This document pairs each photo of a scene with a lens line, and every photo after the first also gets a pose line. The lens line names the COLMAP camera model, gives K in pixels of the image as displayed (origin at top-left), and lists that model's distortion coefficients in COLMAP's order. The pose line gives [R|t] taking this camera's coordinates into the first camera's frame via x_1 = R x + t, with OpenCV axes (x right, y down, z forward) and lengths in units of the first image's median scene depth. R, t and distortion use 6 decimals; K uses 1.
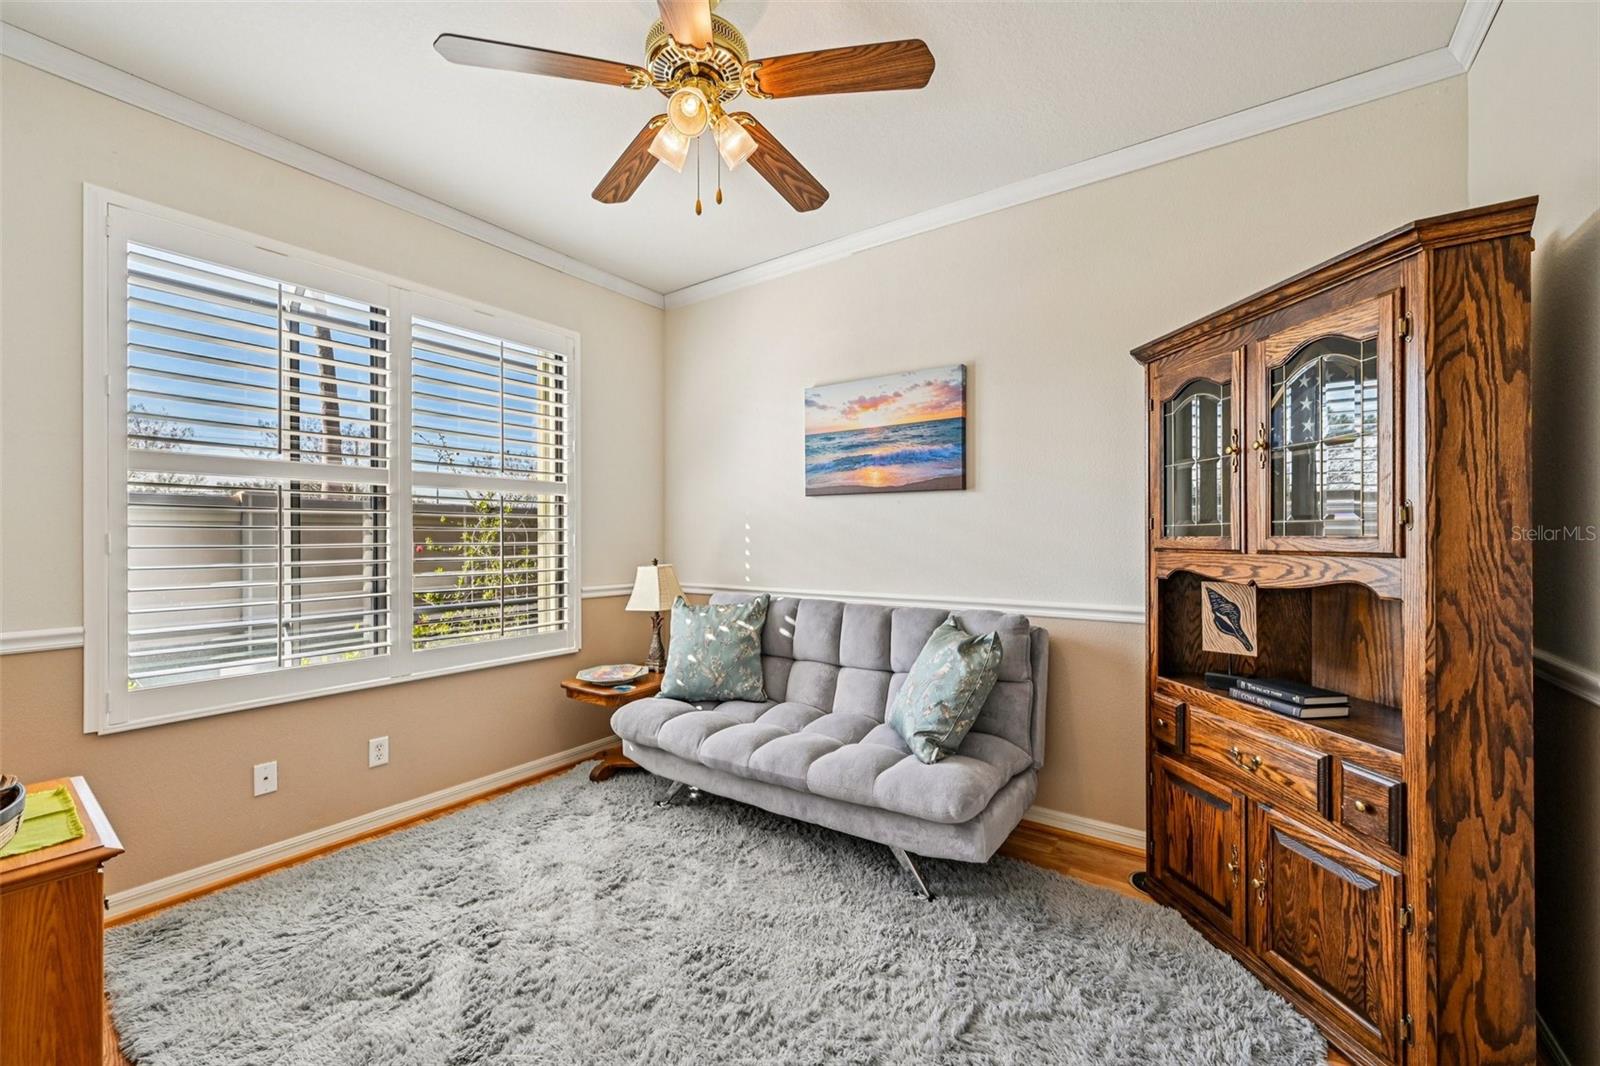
lens RADIAL K [[622.7, 0, 806.1], [0, 622.7, 528.9], [0, 0, 1]] dist [-0.000411, 0.000001]
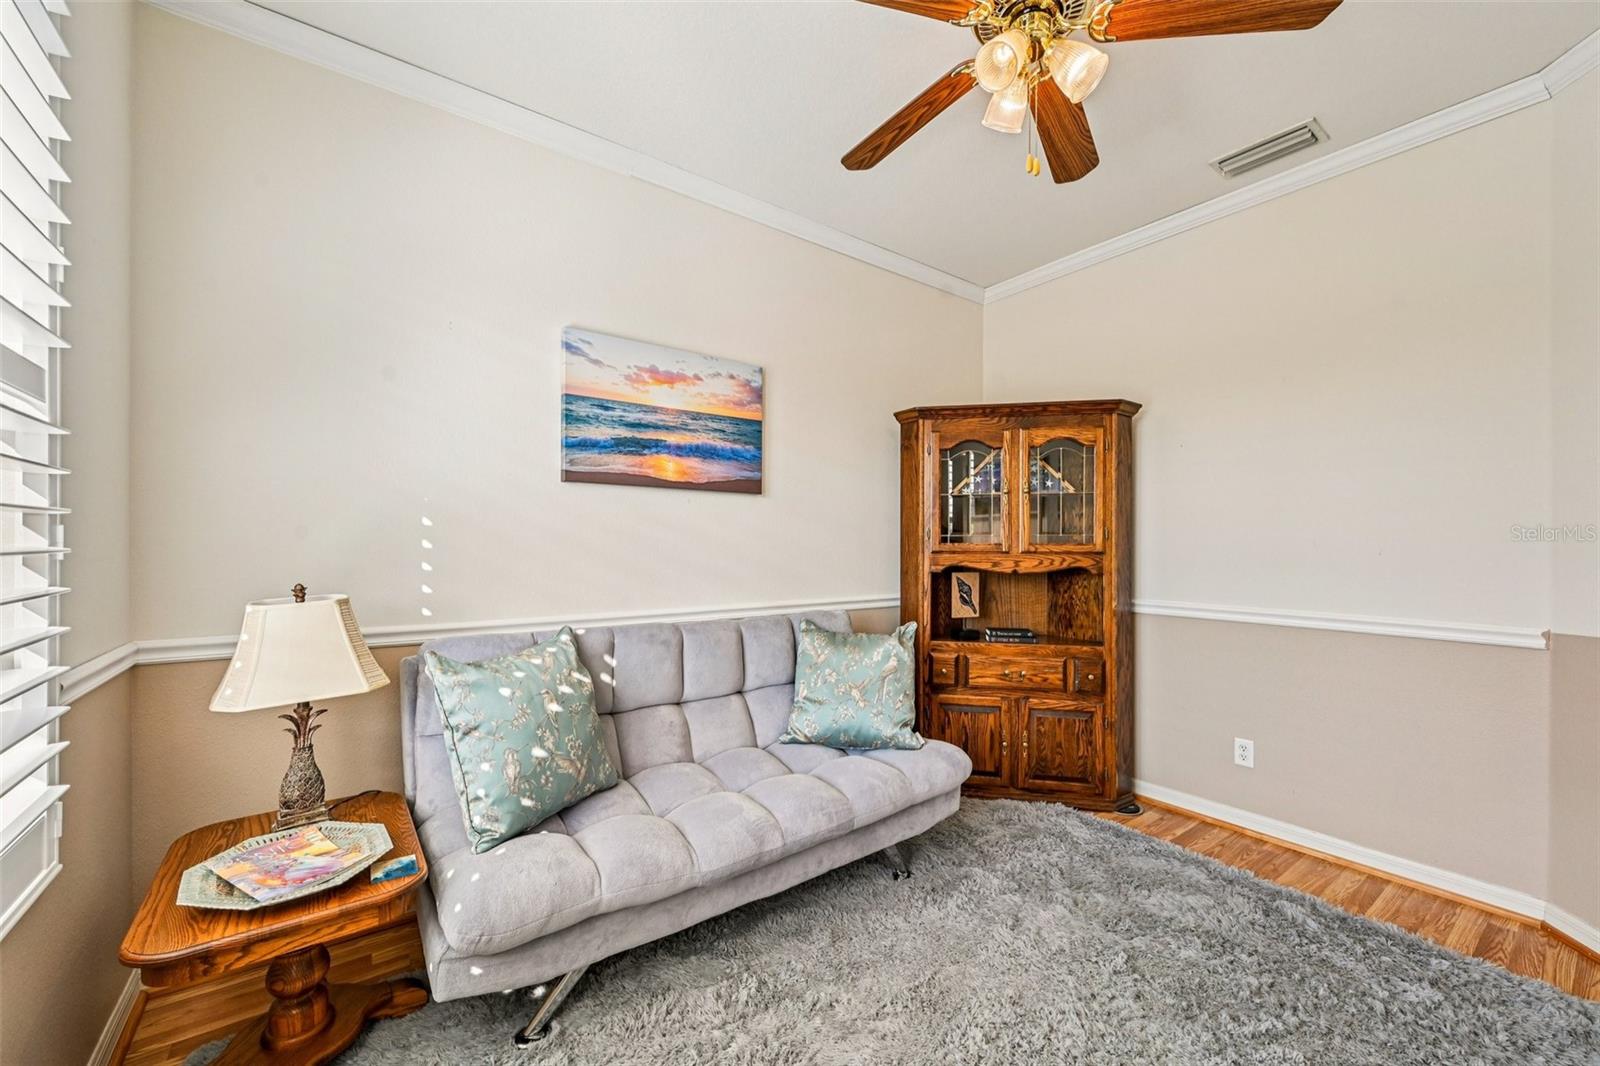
lens RADIAL K [[630.0, 0, 800.6], [0, 630.0, 537.1], [0, 0, 1]] dist [-0.002210, -0.000220]
pose [[0.329000, 0.013349, 0.944236, -0.651848], [-0.017902, 0.999809, -0.007897, 0.011549], [-0.944160, -0.014305, 0.329176, 0.589384]]
